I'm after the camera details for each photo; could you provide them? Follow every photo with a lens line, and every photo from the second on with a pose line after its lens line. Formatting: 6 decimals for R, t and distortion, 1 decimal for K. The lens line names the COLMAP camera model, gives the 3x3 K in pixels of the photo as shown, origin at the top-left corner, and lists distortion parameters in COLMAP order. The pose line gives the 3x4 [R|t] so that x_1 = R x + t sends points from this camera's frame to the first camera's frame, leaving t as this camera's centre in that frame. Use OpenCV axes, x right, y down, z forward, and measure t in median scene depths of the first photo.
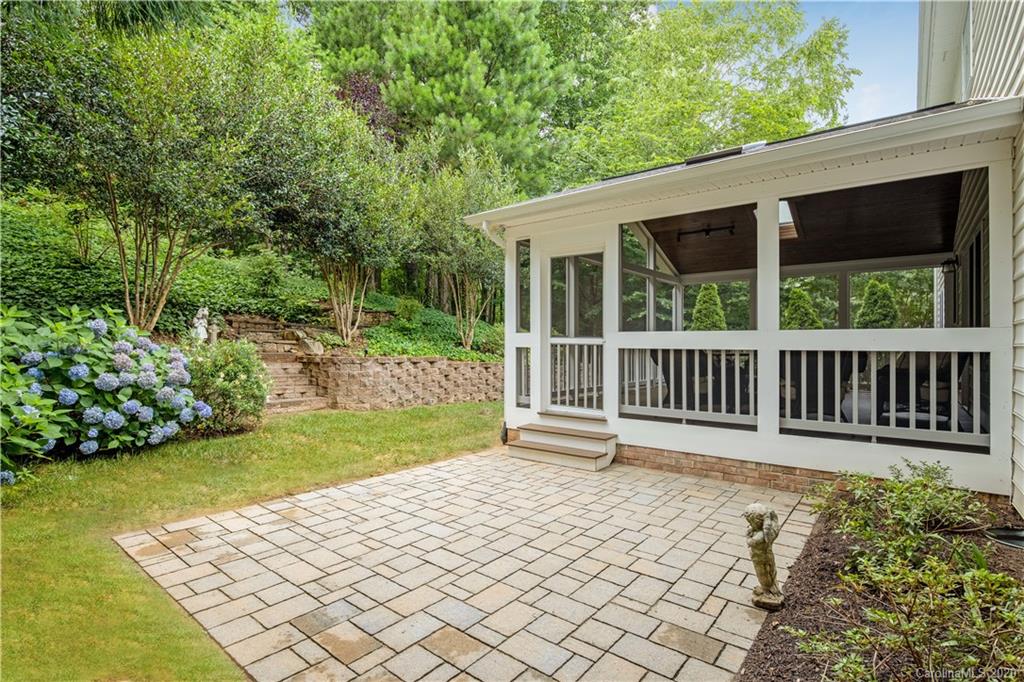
lens RADIAL K [[491.9, 0, 508.8], [0, 491.9, 341.9], [0, 0, 1]] dist [-0.001424, -0.000008]
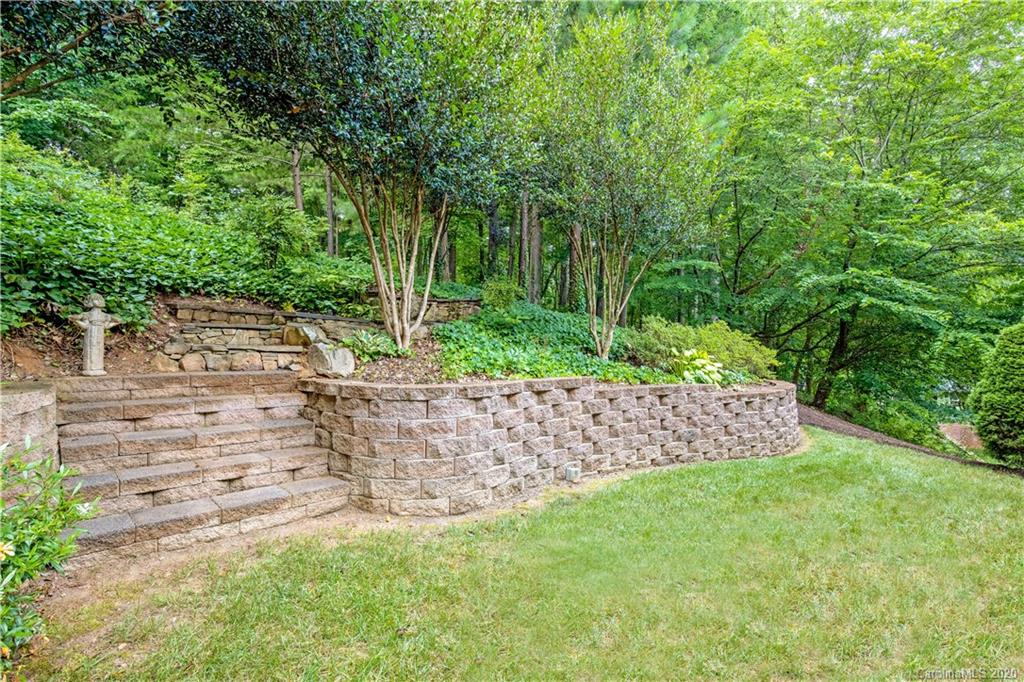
lens RADIAL K [[470.1, 0, 513.3], [0, 470.1, 344.3], [0, 0, 1]] dist [-0.029085, 0.003459]
pose [[0.992336, -0.003392, -0.123520, -0.161325], [0.002918, 0.999988, -0.004023, -0.001595], [0.123532, 0.003632, 0.992334, 0.553213]]
